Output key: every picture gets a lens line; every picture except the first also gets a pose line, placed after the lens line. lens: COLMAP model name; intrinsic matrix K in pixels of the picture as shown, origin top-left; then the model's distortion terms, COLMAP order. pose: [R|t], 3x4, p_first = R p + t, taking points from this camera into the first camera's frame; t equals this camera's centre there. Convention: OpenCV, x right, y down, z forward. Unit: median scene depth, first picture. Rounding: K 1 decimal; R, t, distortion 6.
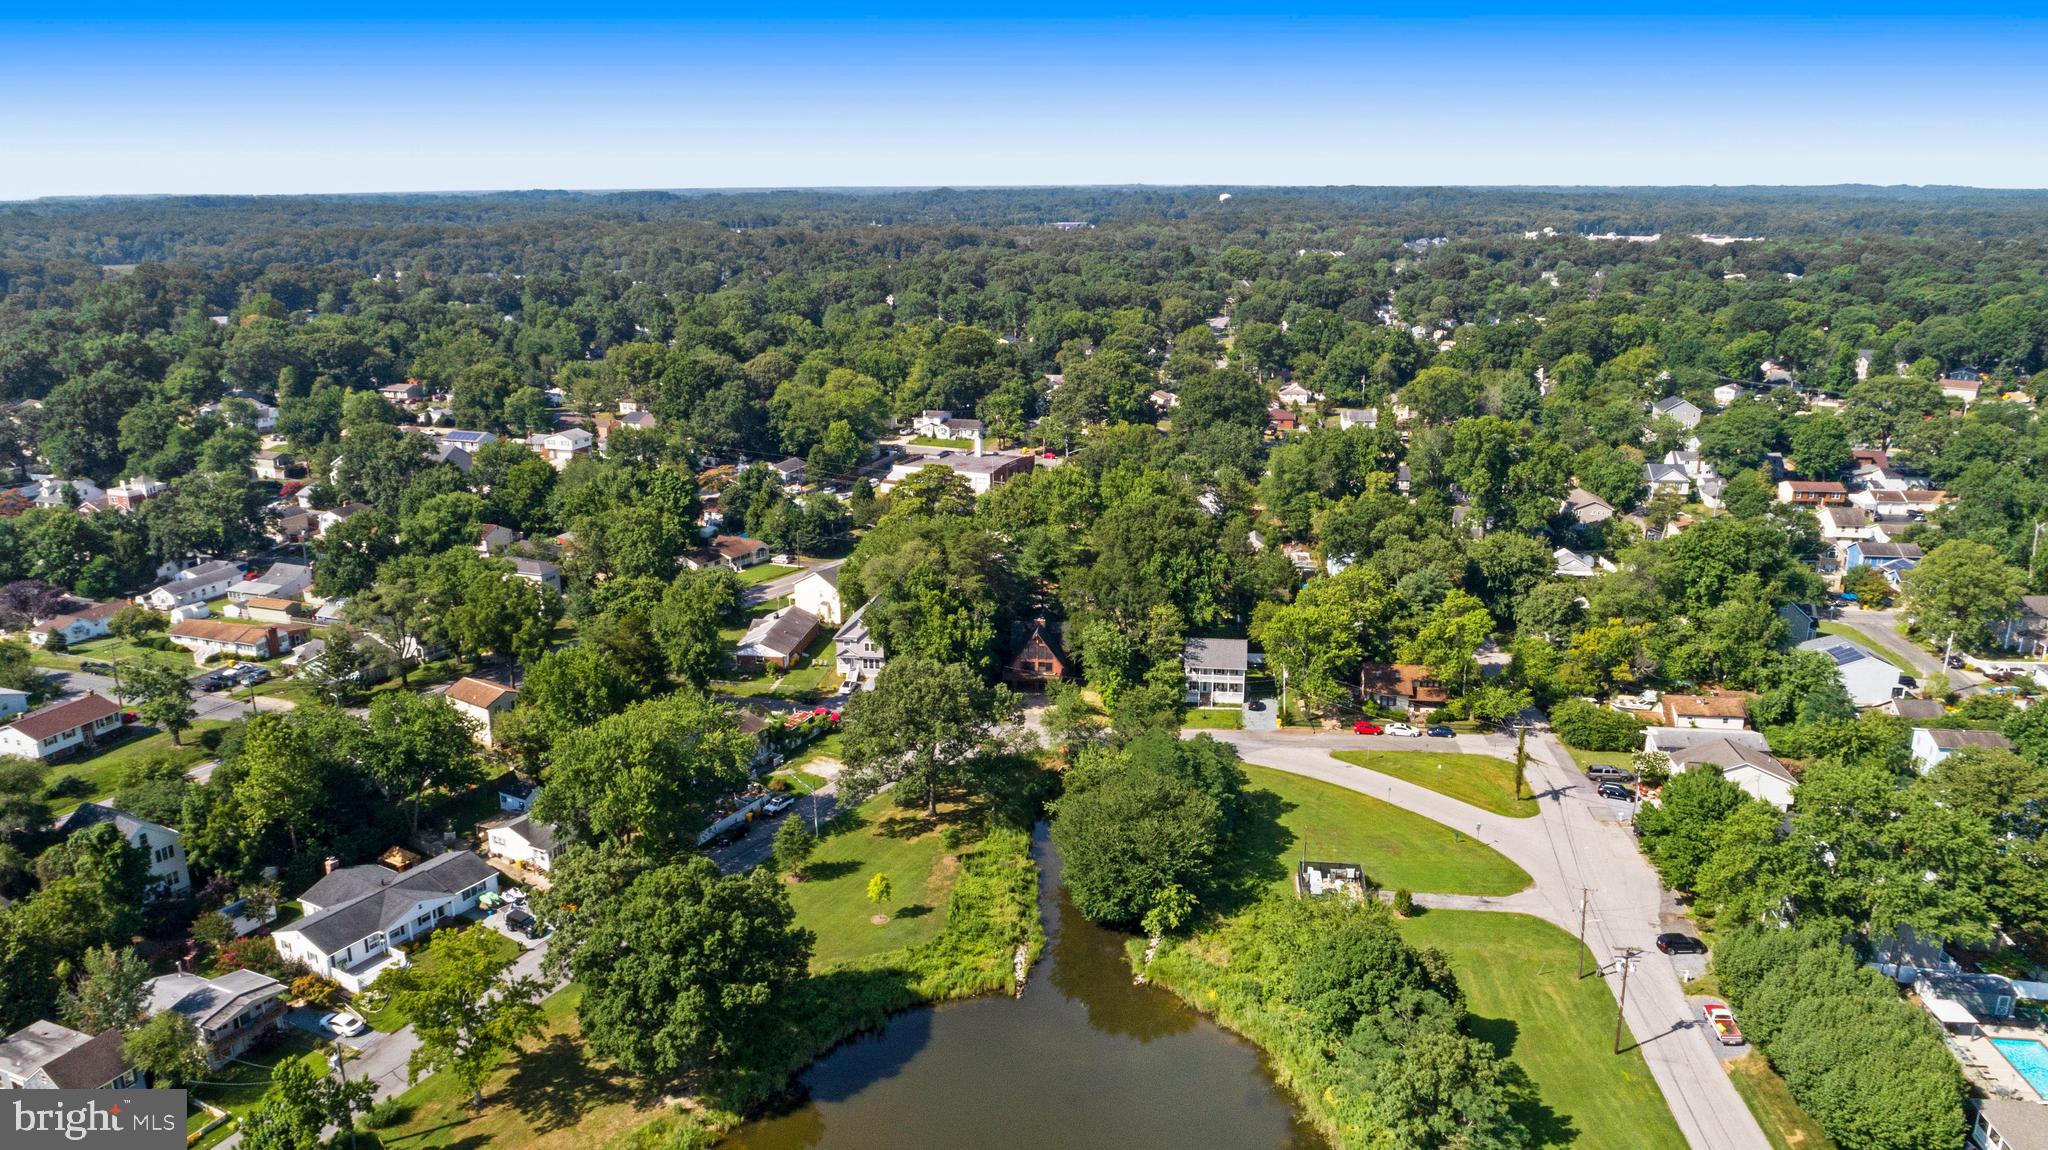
lens RADIAL K [[1414.5, 0, 1032.7], [0, 1414.5, 577.1], [0, 0, 1]] dist [0.003410, 0.002785]
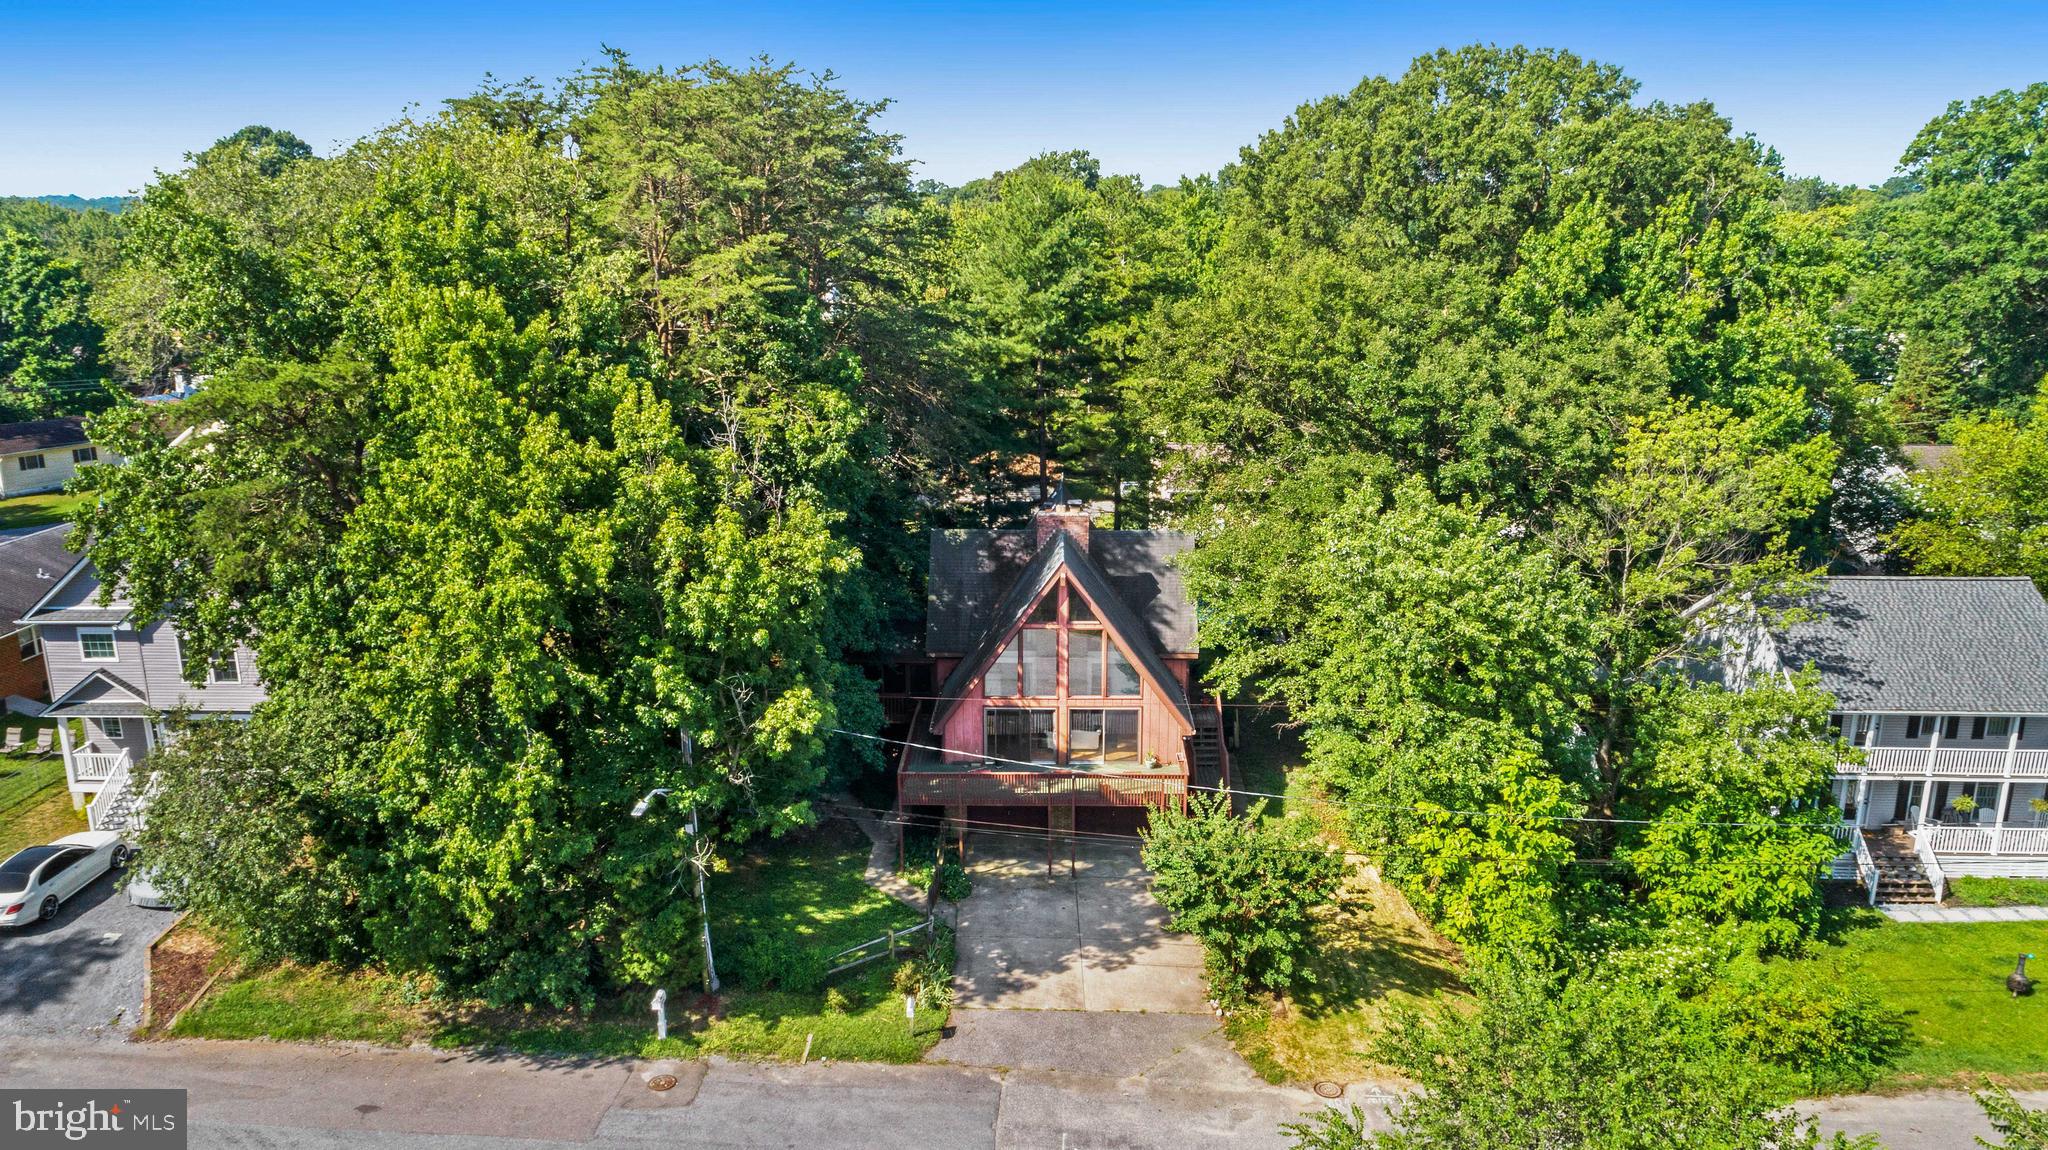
lens RADIAL K [[1414.5, 0, 1032.7], [0, 1414.5, 577.1], [0, 0, 1]] dist [0.003410, 0.002785]
pose [[0.996016, -0.023971, 0.085892, -0.018521], [0.026028, 0.999399, -0.022906, 0.045251], [-0.085292, 0.025050, 0.996041, 0.790798]]
